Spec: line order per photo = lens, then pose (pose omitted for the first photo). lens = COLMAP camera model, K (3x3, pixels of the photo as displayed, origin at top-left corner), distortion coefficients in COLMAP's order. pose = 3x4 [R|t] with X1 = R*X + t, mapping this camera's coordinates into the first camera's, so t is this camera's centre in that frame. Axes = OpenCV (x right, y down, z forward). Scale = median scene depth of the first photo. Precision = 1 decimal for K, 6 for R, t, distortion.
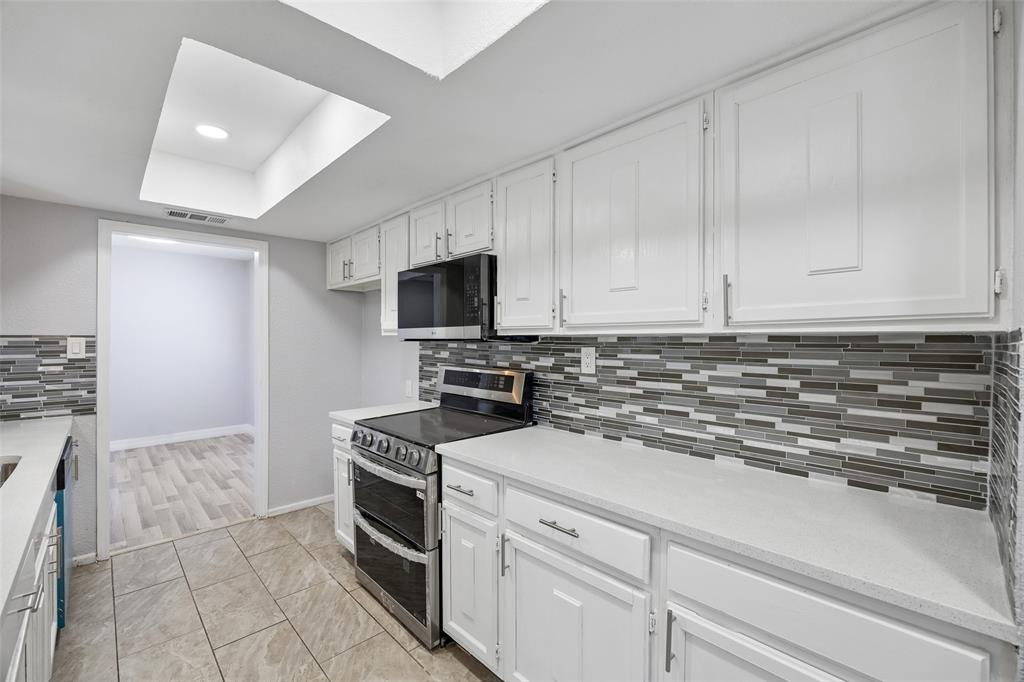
lens RADIAL K [[428.1, 0, 509.9], [0, 428.1, 341.7], [0, 0, 1]] dist [-0.015956, 0.000940]
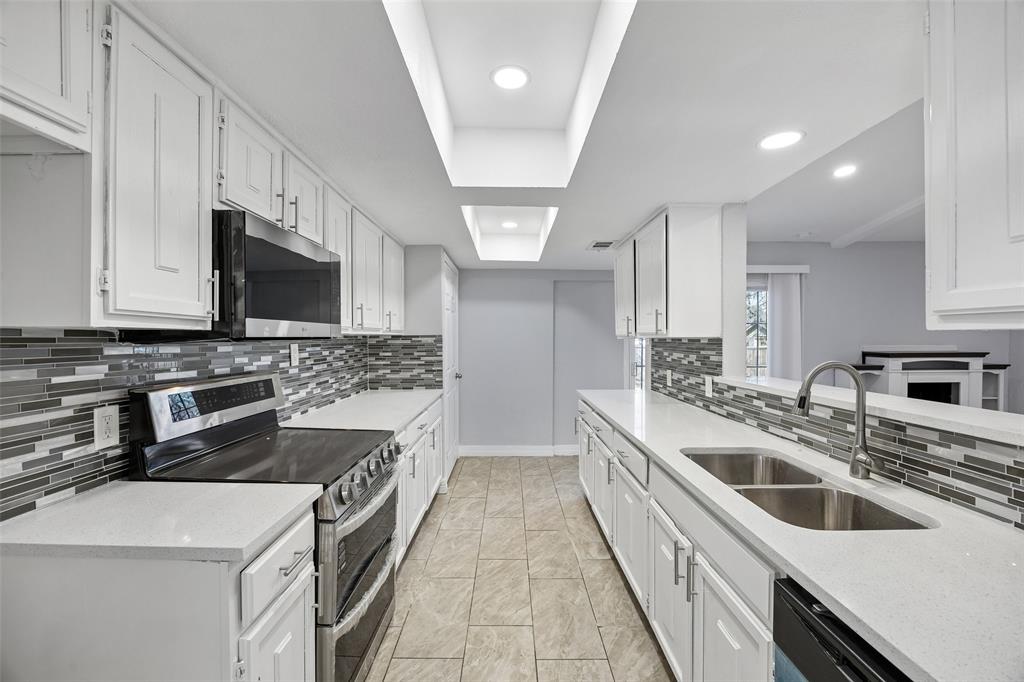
lens RADIAL K [[428.1, 0, 511.4], [0, 428.1, 335.8], [0, 0, 1]] dist [-0.015956, 0.000940]
pose [[-0.723099, 0.000084, 0.690744, -1.059688], [0.002561, 0.999993, 0.002559, -0.010964], [-0.690739, 0.003619, -0.723095, 1.415673]]
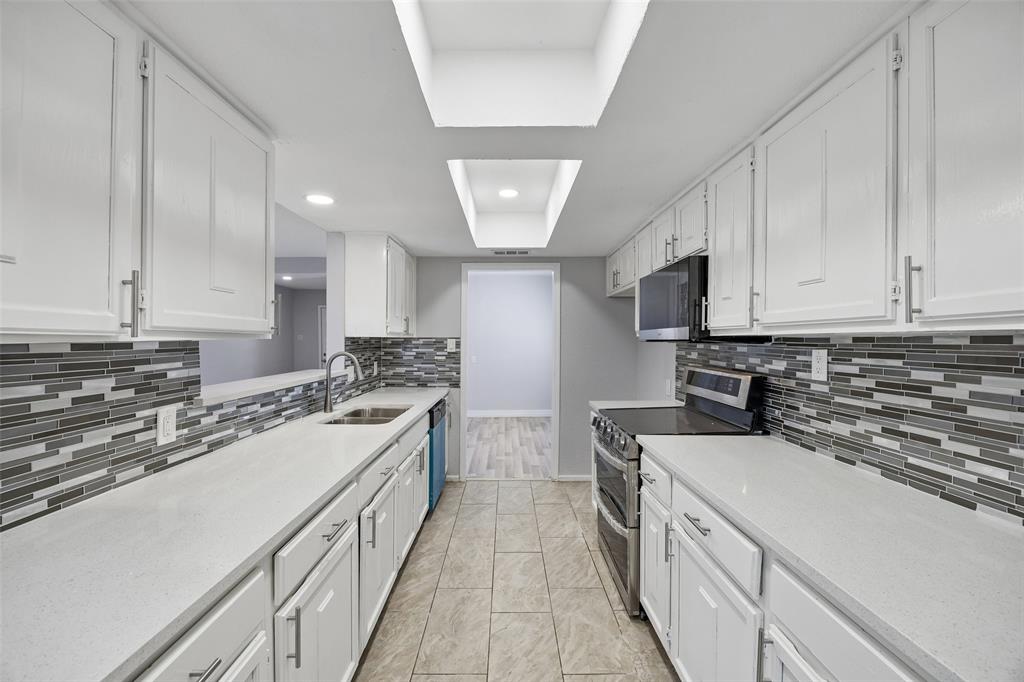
lens RADIAL K [[428.1, 0, 507.6], [0, 428.1, 343.2], [0, 0, 1]] dist [-0.015956, 0.000940]
pose [[0.720677, 0.005350, -0.693251, 0.314005], [-0.004338, 0.999985, 0.003208, 0.000425], [0.693258, 0.000695, 0.720689, -0.032287]]
